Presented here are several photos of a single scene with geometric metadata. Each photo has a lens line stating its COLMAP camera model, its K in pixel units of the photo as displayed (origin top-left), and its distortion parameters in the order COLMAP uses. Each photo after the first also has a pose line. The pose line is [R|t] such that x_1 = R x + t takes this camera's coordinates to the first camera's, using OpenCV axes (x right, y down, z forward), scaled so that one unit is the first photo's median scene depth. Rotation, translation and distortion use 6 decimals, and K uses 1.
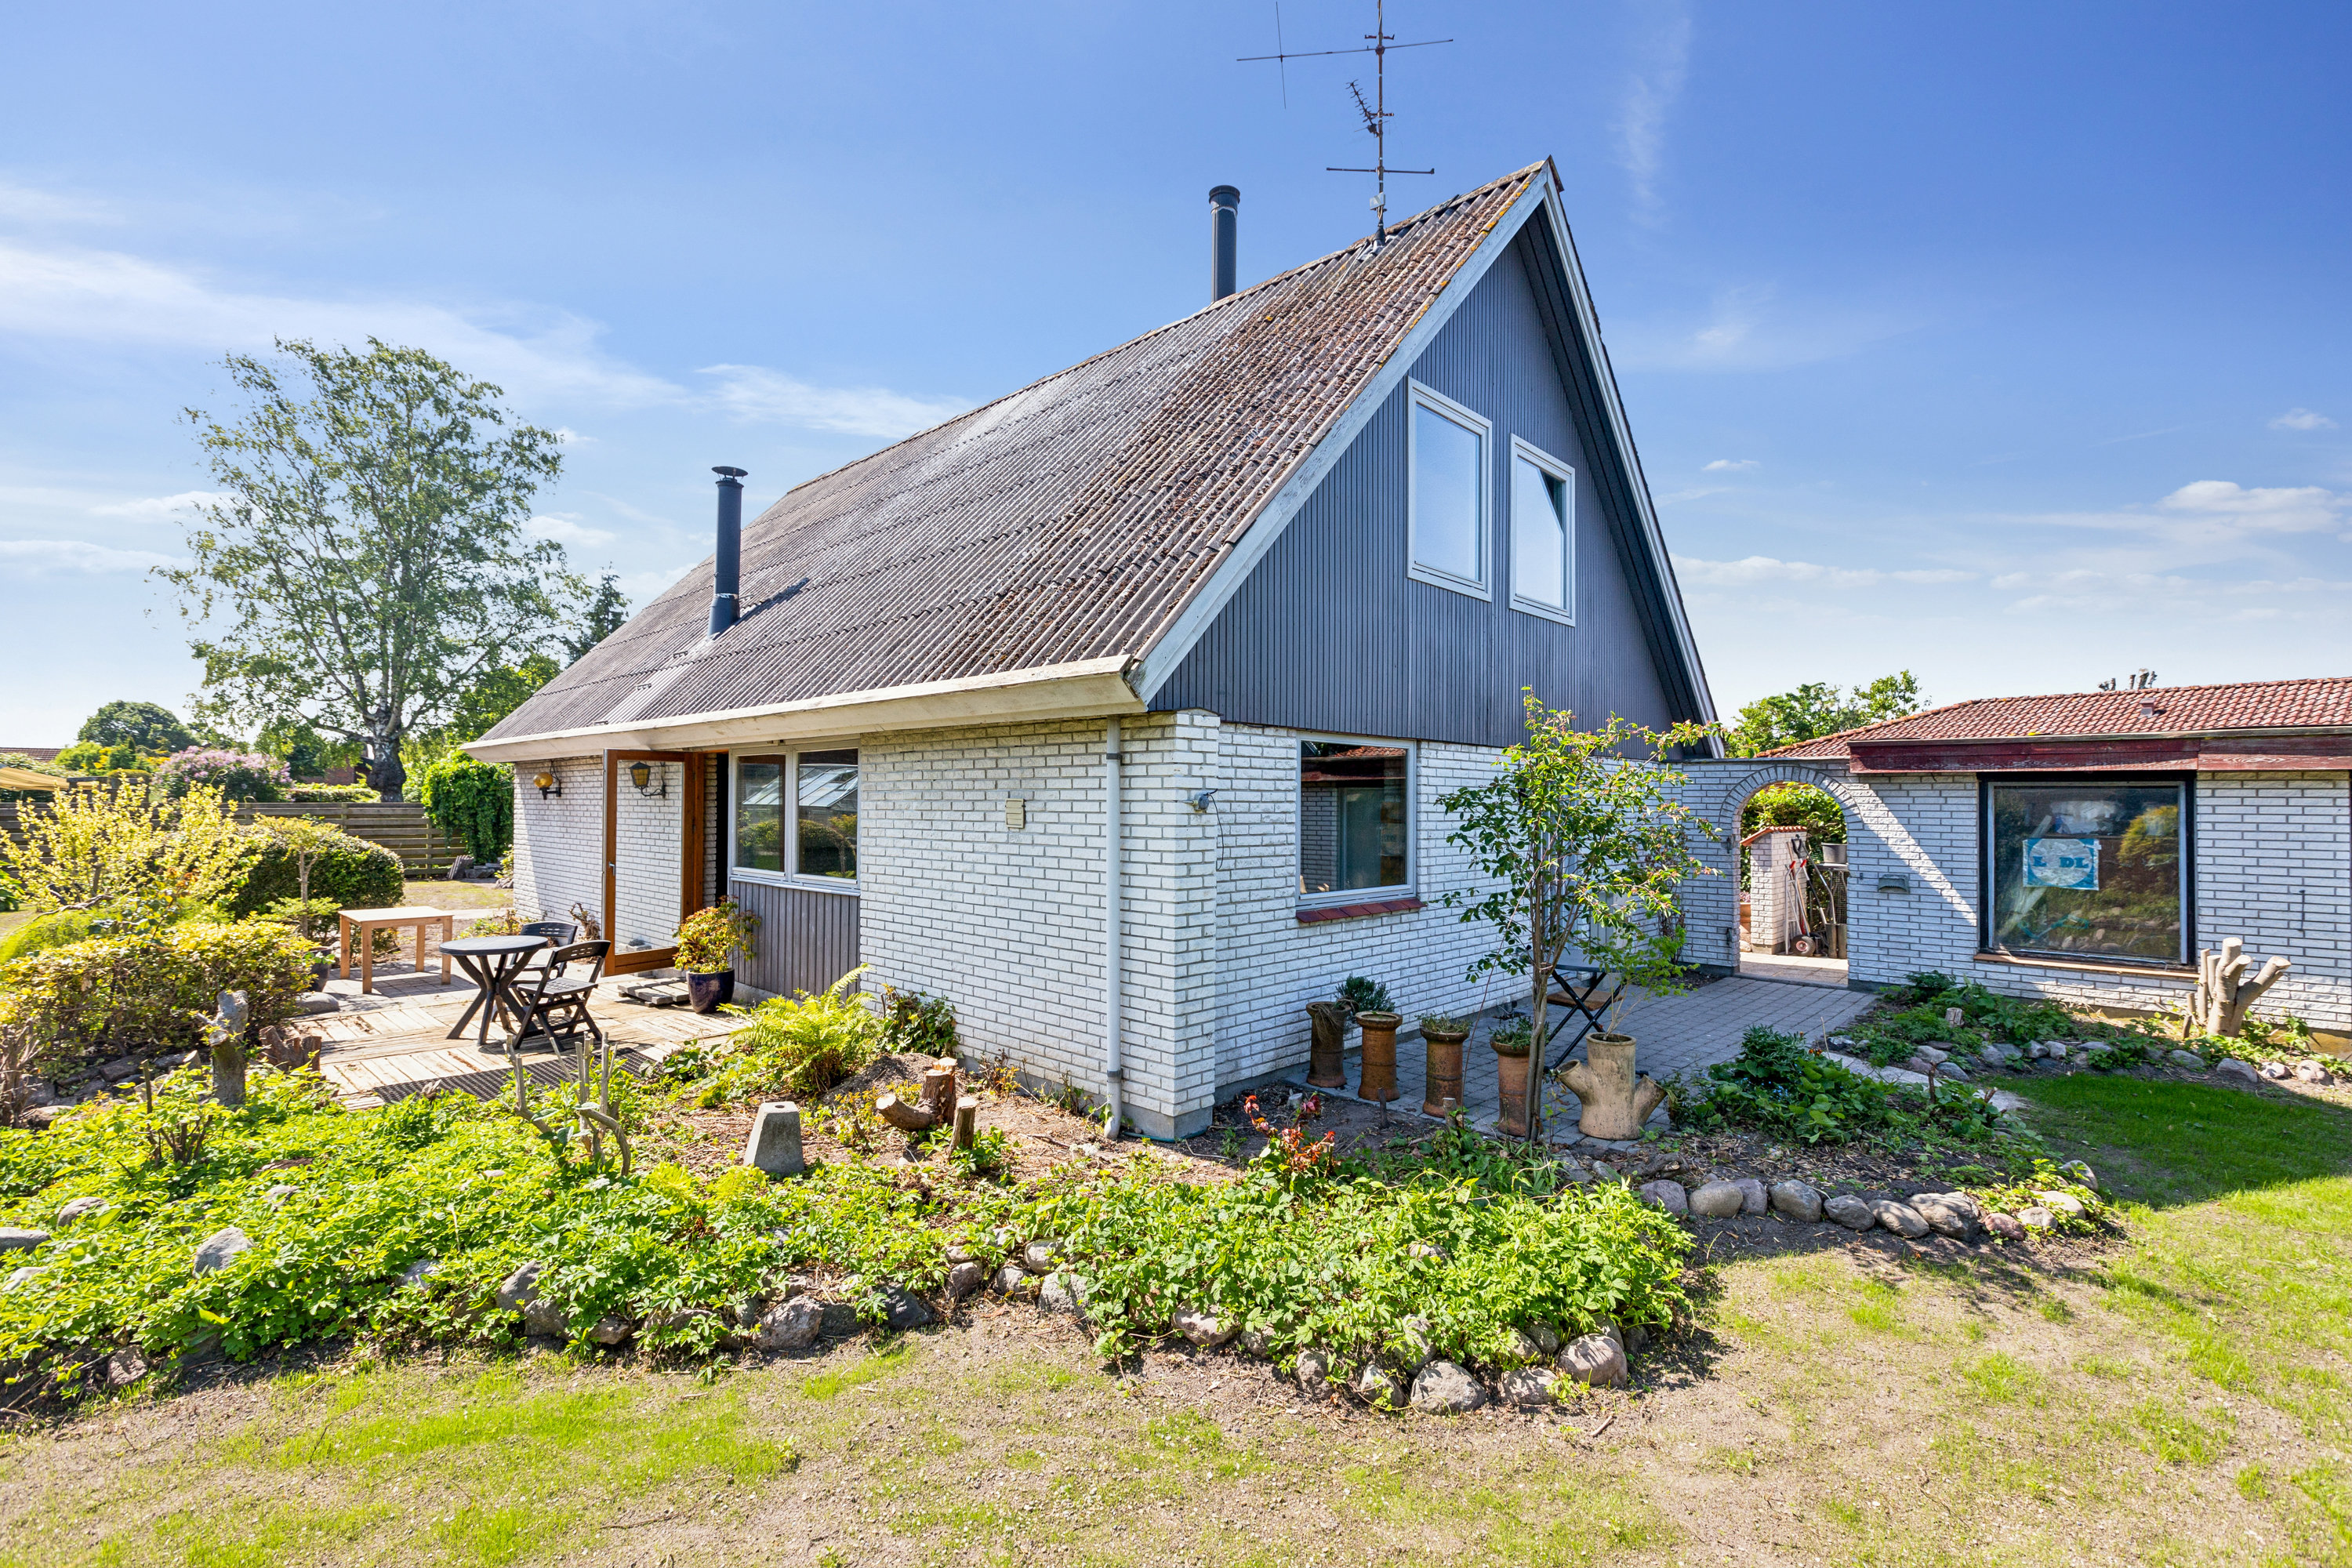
lens RADIAL K [[1071.3, 0, 1217.5], [0, 1071.3, 773.9], [0, 0, 1]] dist [0.004054, -0.000540]
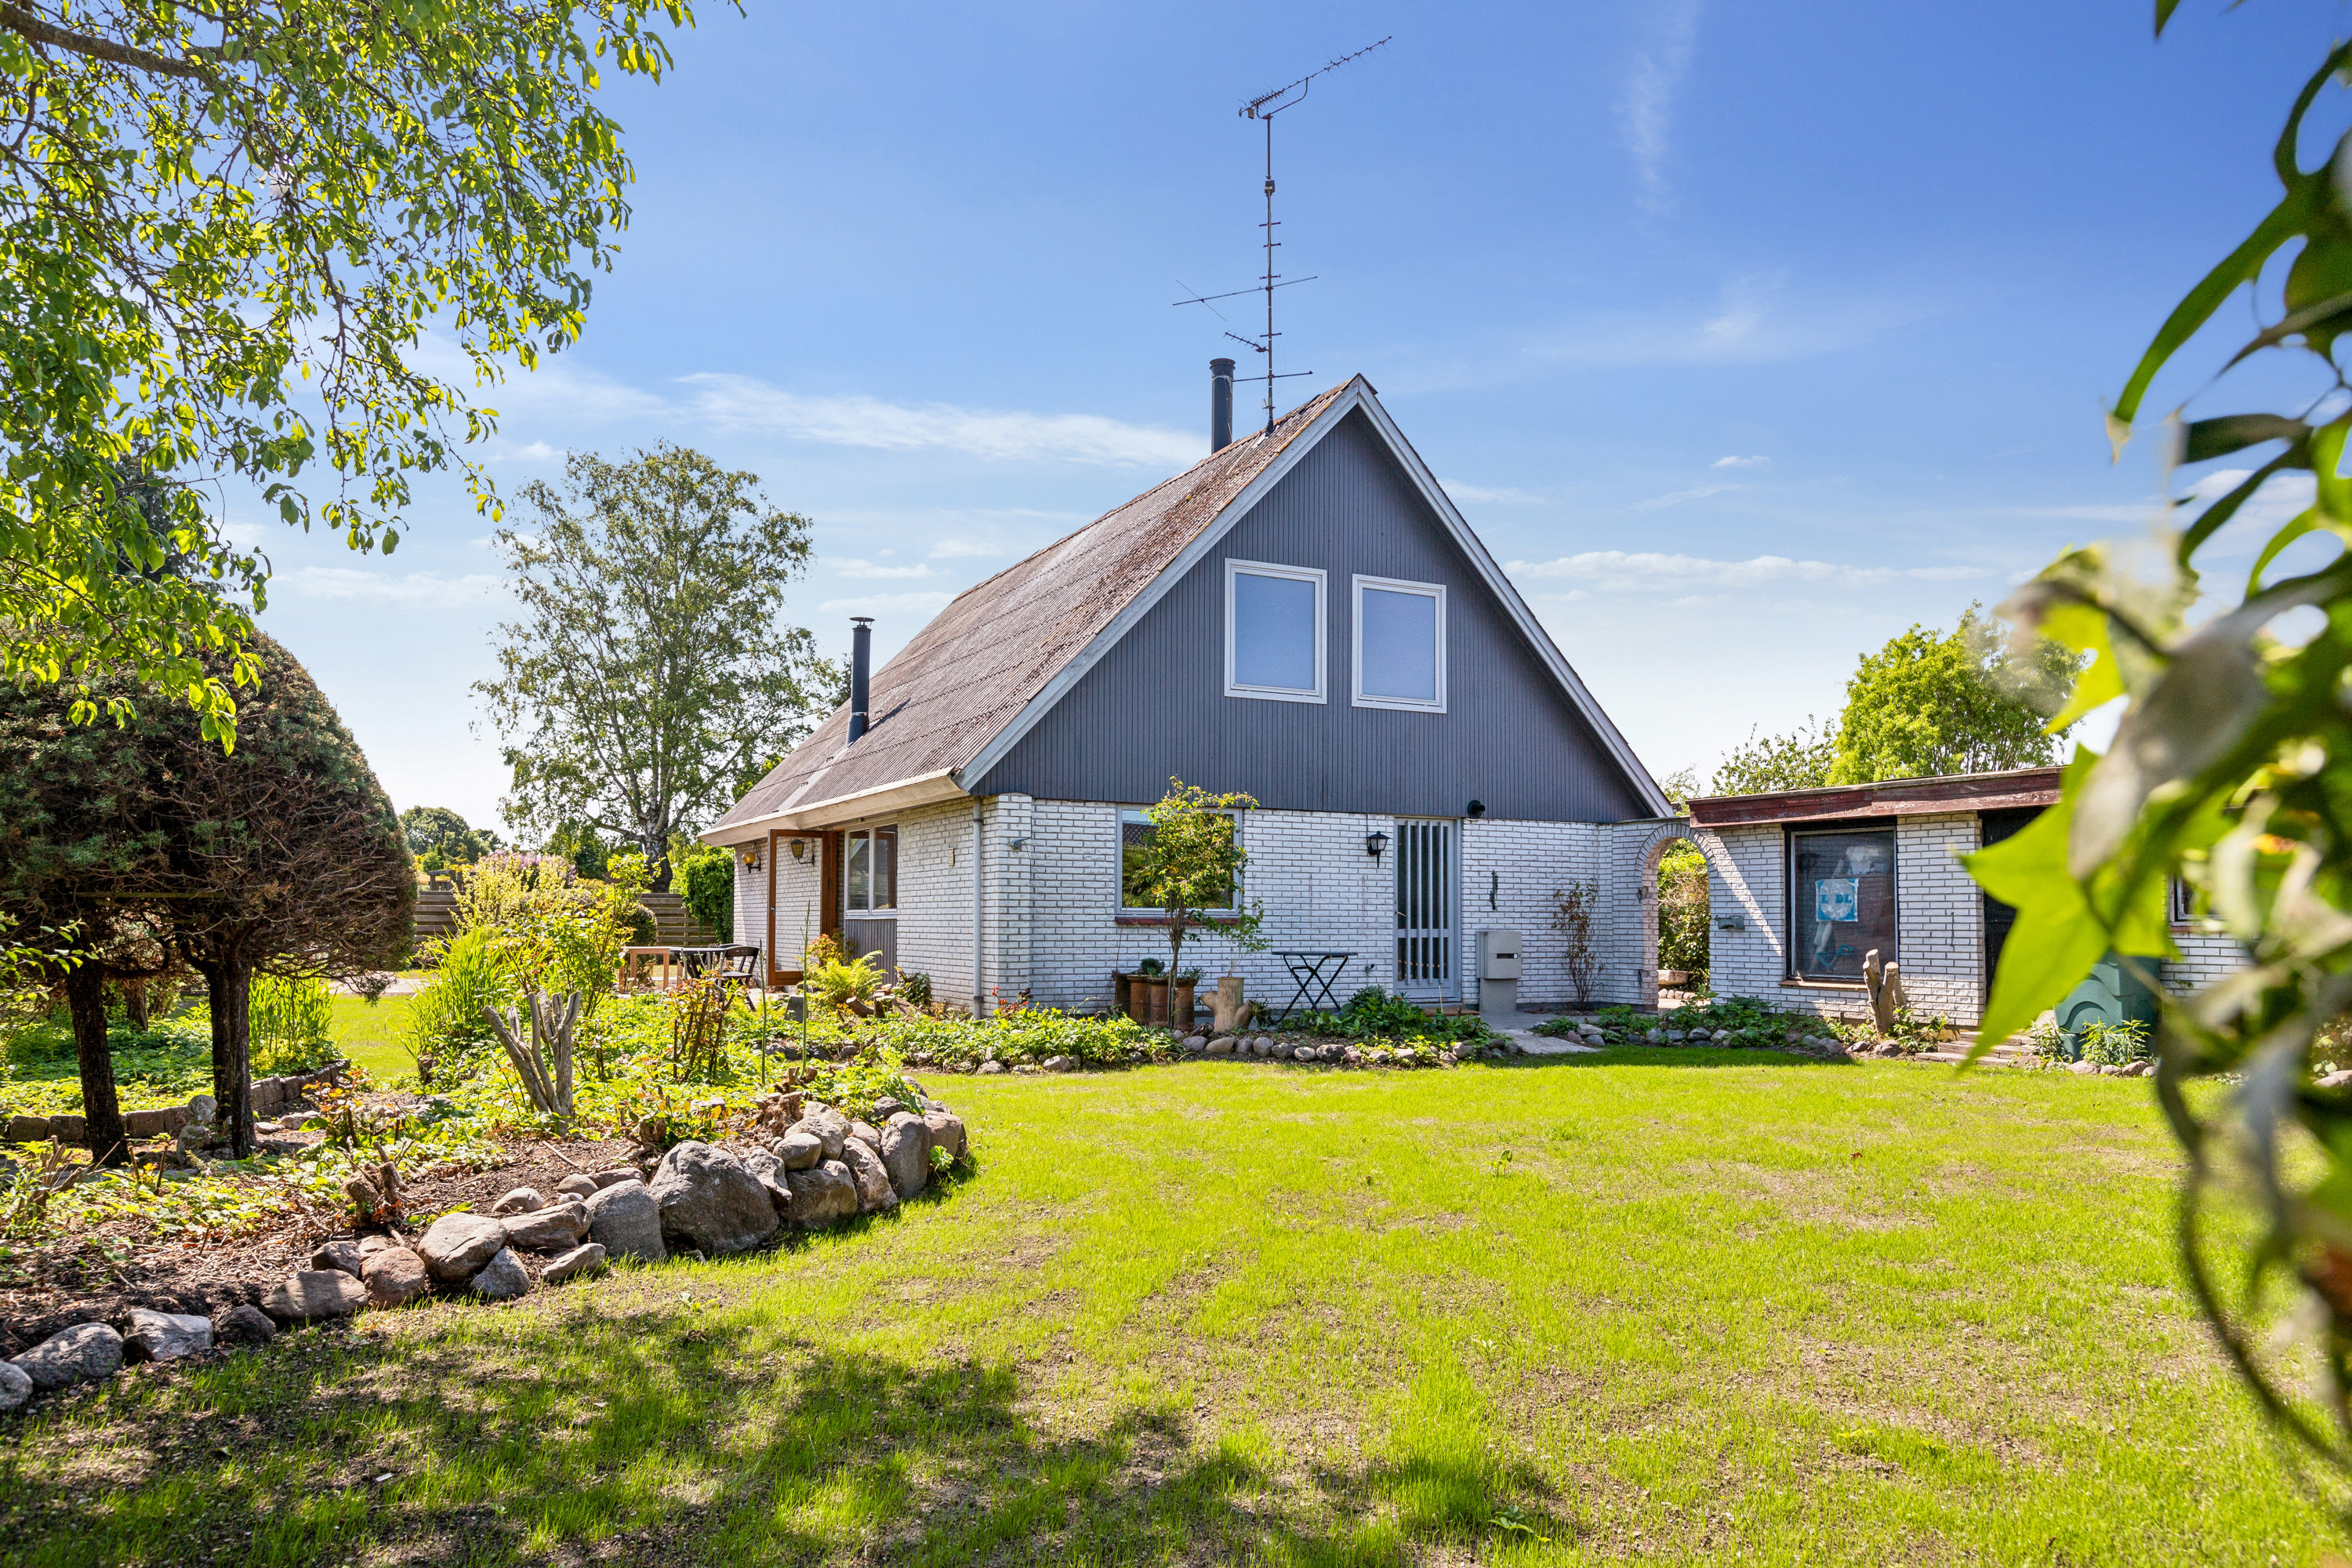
lens RADIAL K [[1566.6, 0, 1196.8], [0, 1566.6, 819.0], [0, 0, 1]] dist [0.028955, 0.002529]
pose [[0.945143, -0.023520, -0.325808, 0.670051], [0.011009, 0.999131, -0.040191, 0.055275], [0.326470, 0.034399, 0.944581, -0.821148]]
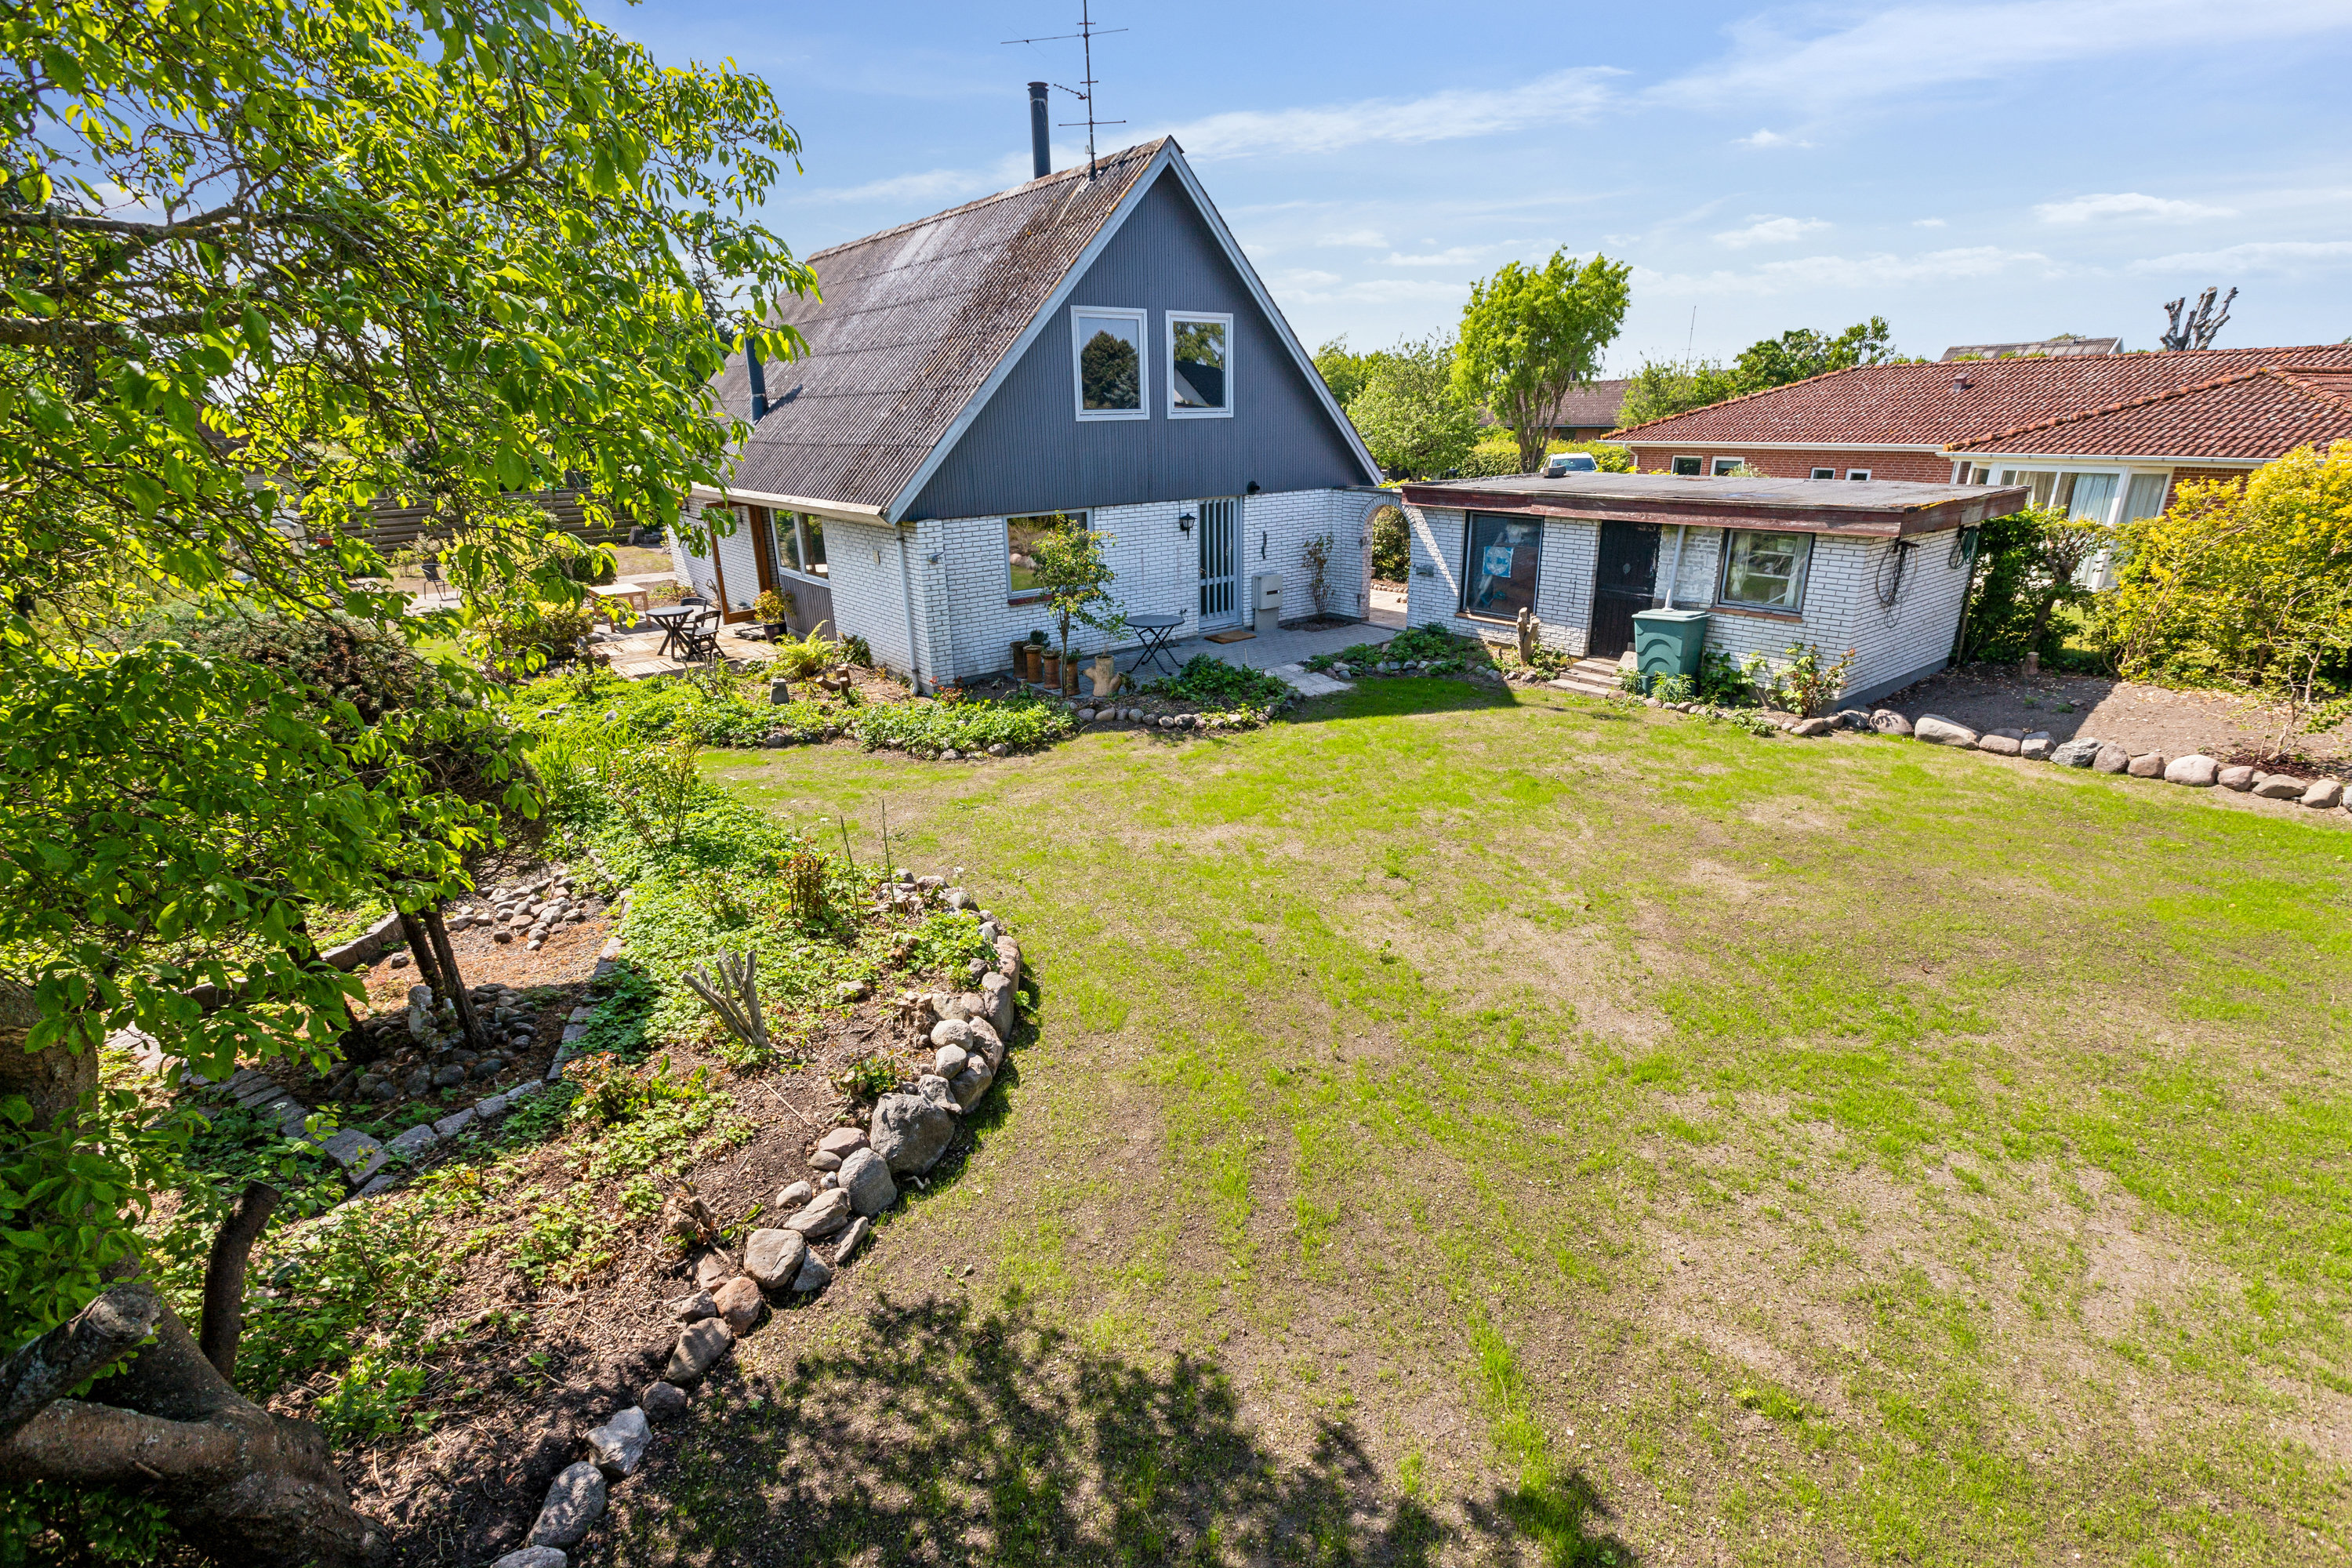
lens RADIAL K [[1071.3, 0, 1195.9], [0, 1071.3, 771.7], [0, 0, 1]] dist [0.004054, -0.000540]
pose [[0.990138, 0.020784, -0.138547, 0.536064], [0.027306, 0.941339, 0.336357, -0.186483], [0.137410, -0.336823, 0.931487, -0.768401]]
